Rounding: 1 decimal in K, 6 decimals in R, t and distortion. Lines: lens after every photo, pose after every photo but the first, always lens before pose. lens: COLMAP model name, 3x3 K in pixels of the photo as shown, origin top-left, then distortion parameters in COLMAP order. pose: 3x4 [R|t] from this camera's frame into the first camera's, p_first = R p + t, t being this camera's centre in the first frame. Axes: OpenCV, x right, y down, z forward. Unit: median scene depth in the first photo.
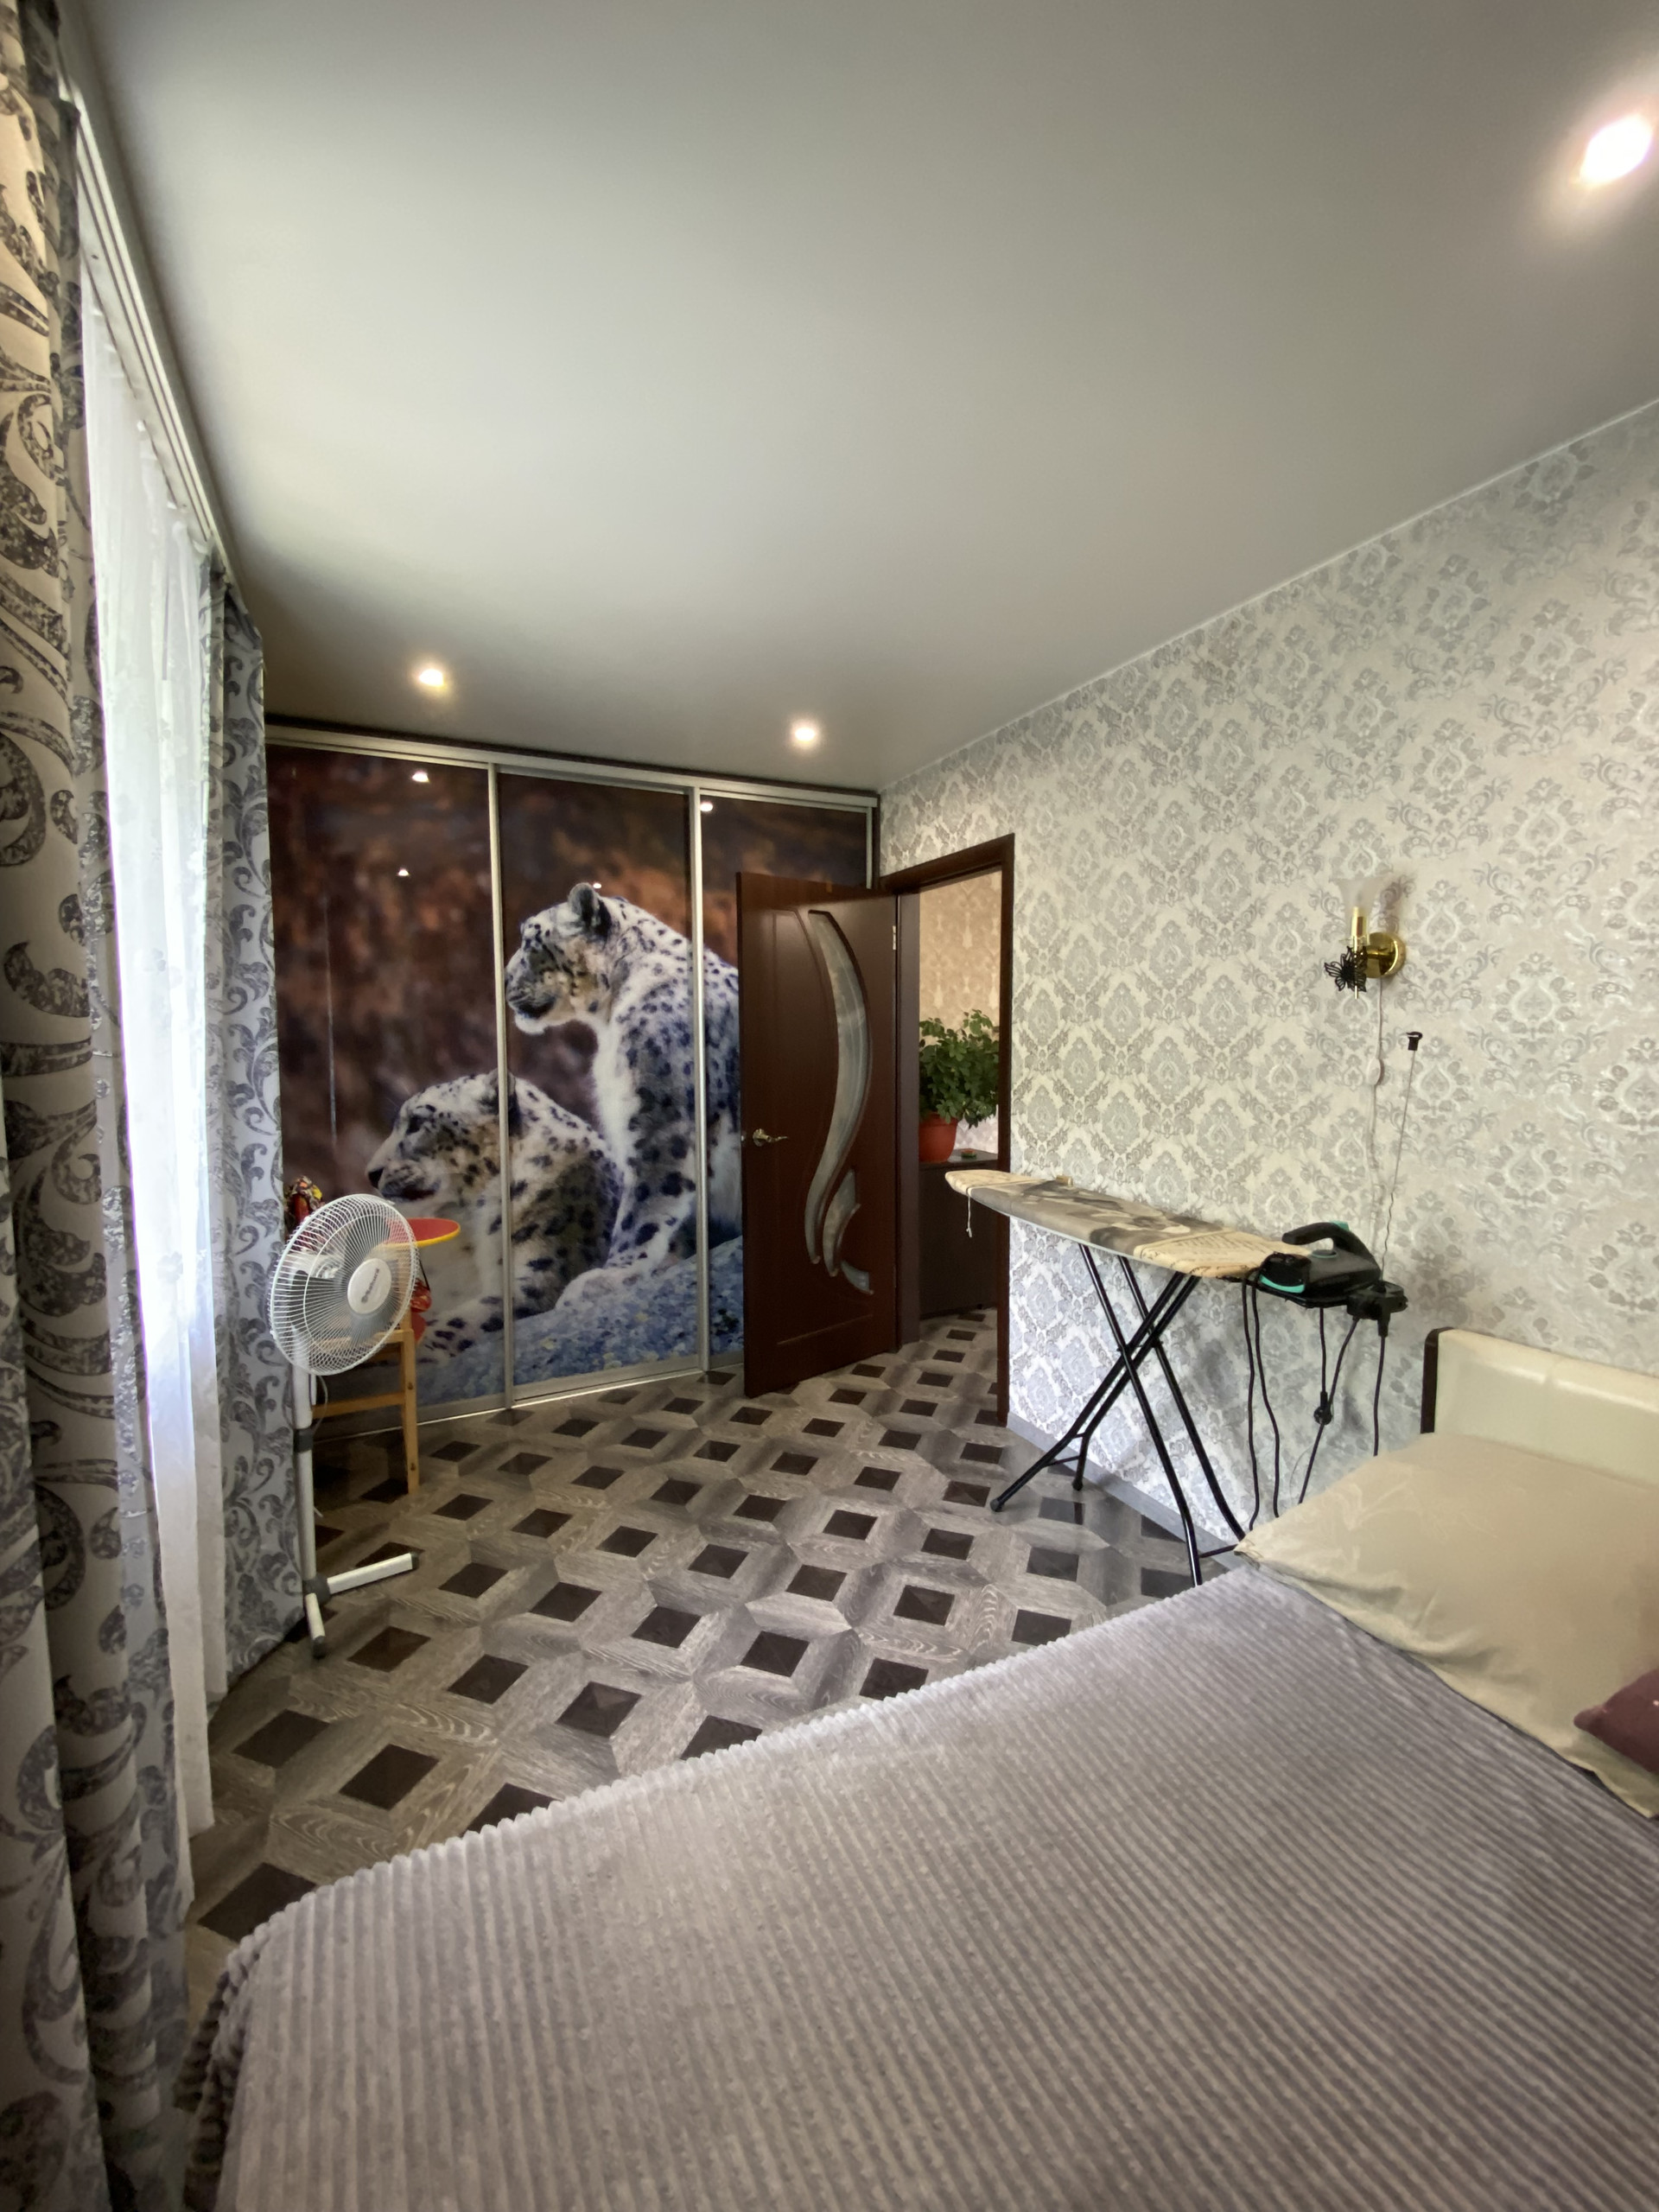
lens RADIAL K [[898.6, 0, 829.5], [0, 898.6, 1106.0], [0, 0, 1]] dist [0.058497, -0.044904]
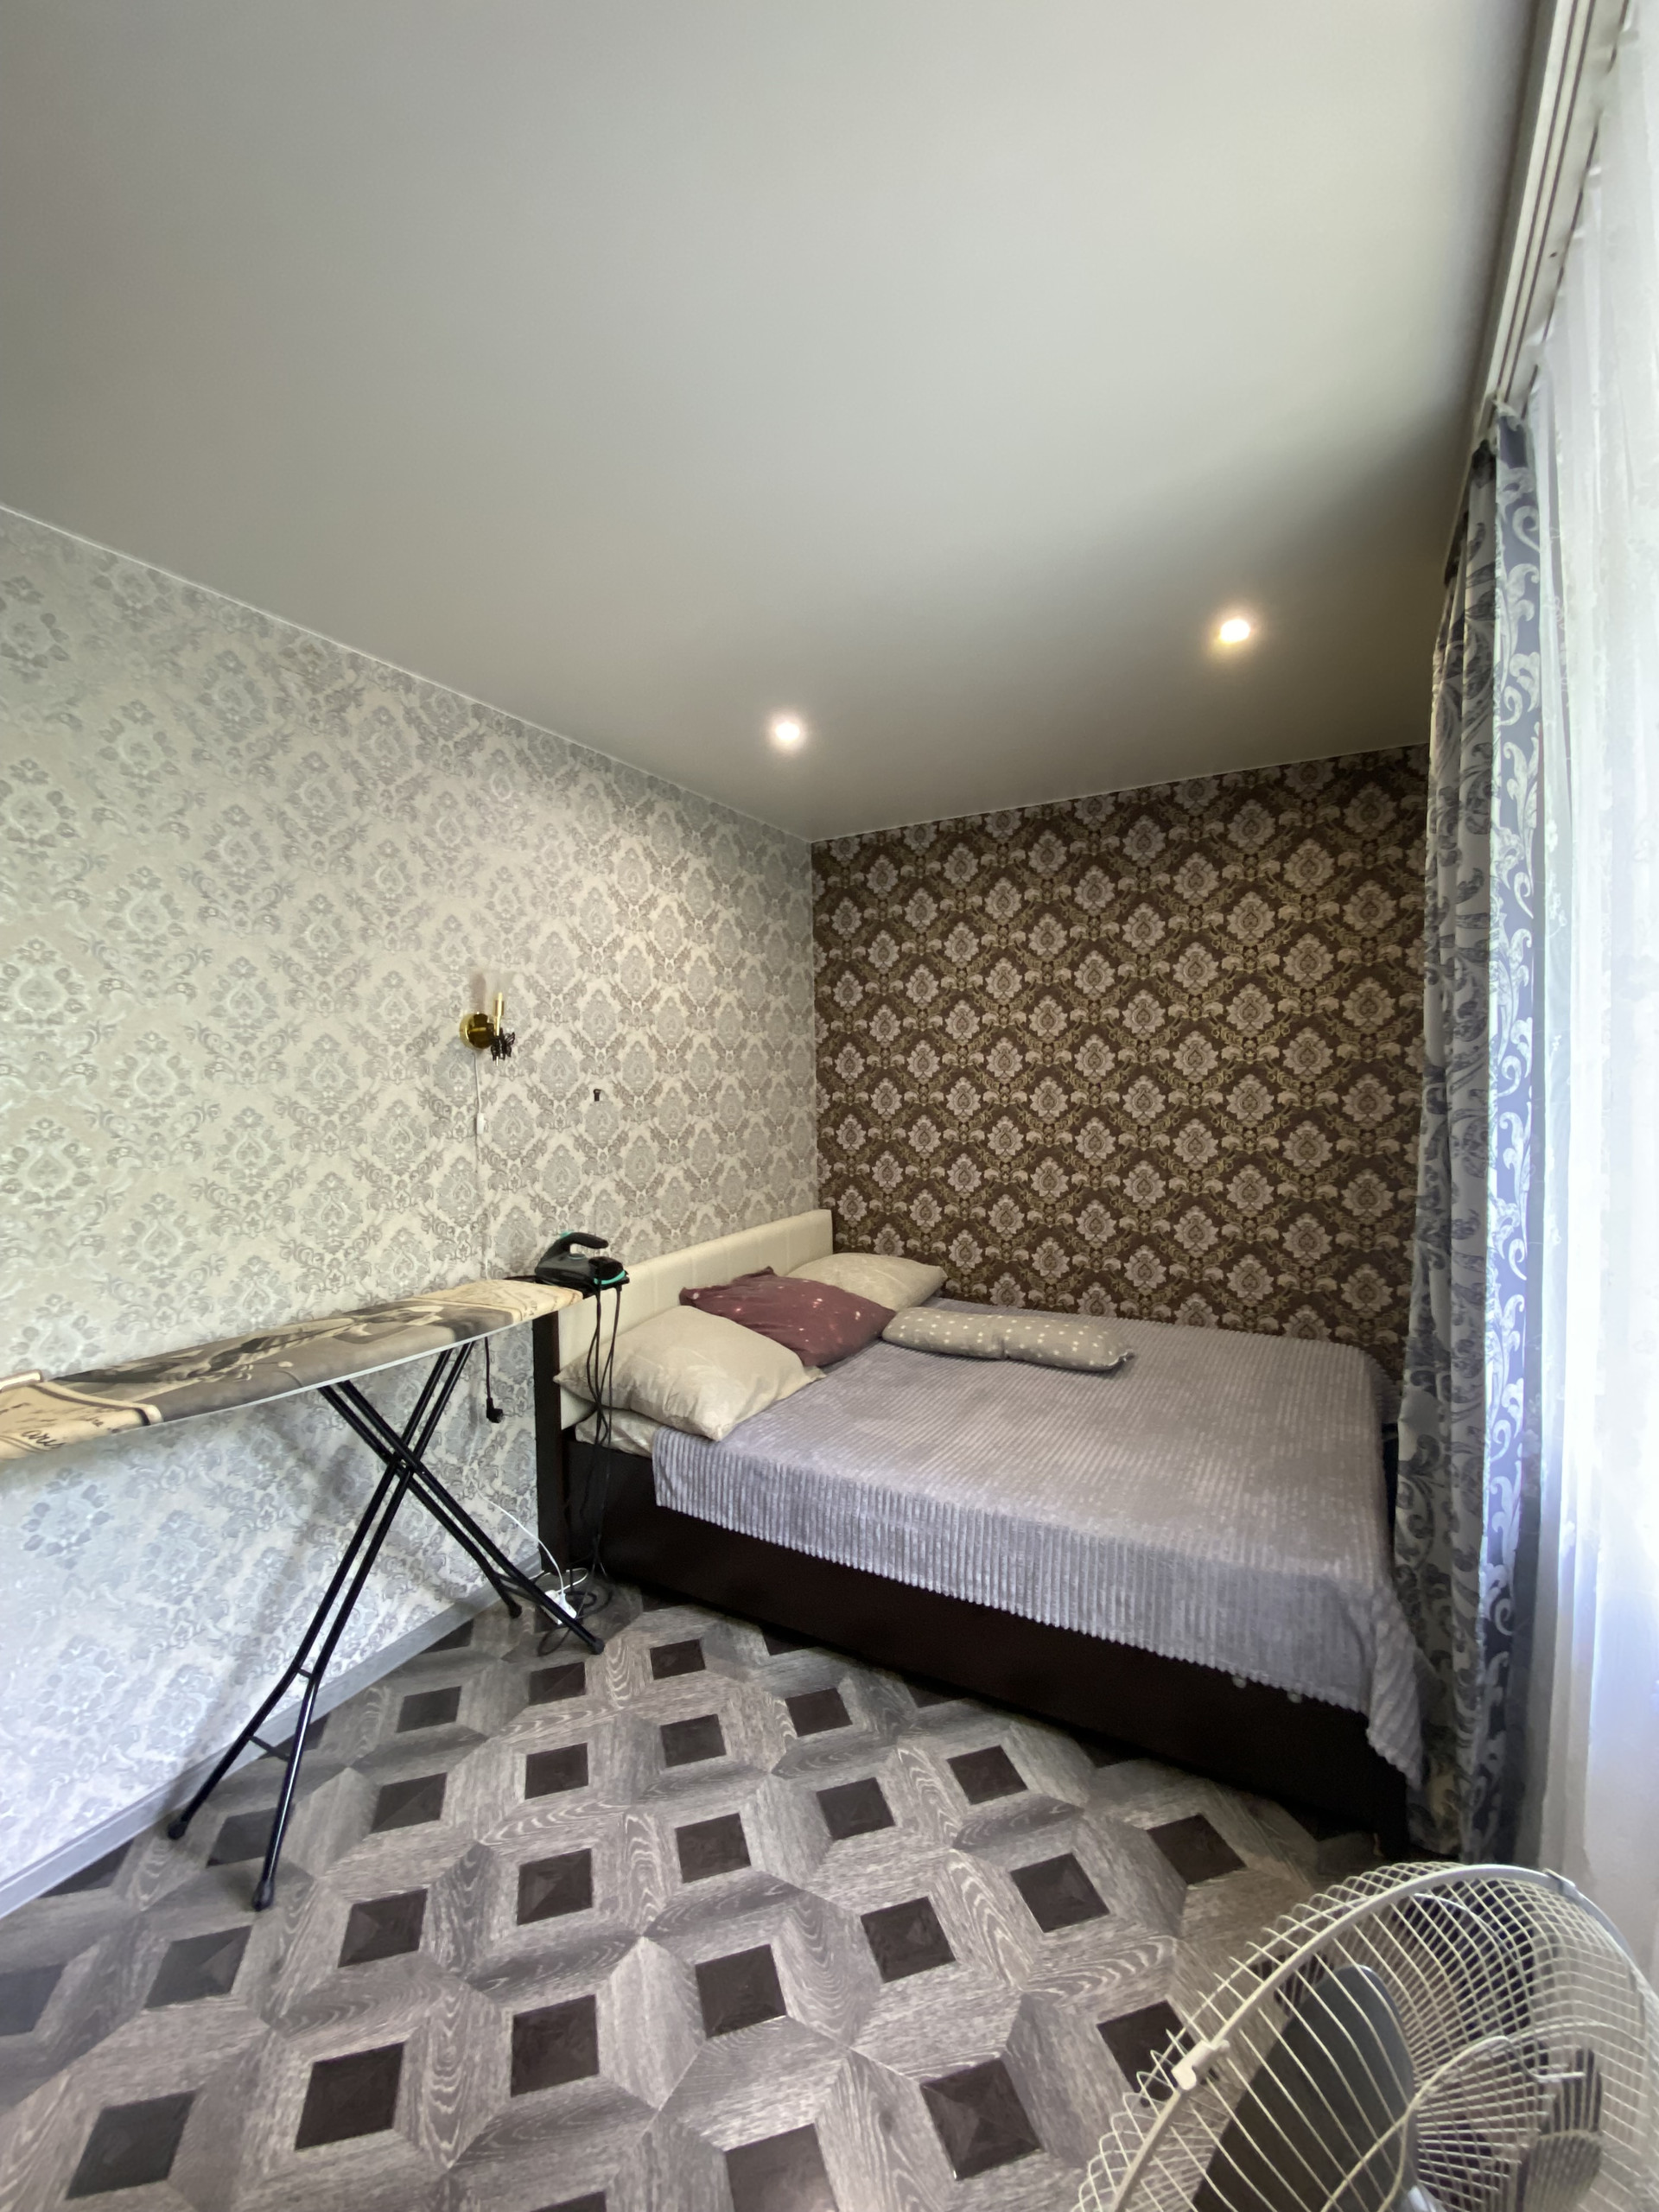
lens RADIAL K [[877.0, 0, 820.3], [0, 877.0, 1141.3], [0, 0, 1]] dist [-0.049015, -0.000063]
pose [[-0.580274, -0.033921, 0.813714, -0.542270], [0.106328, 0.987425, 0.116986, -0.089378], [-0.807450, 0.154404, -0.569371, 1.128833]]
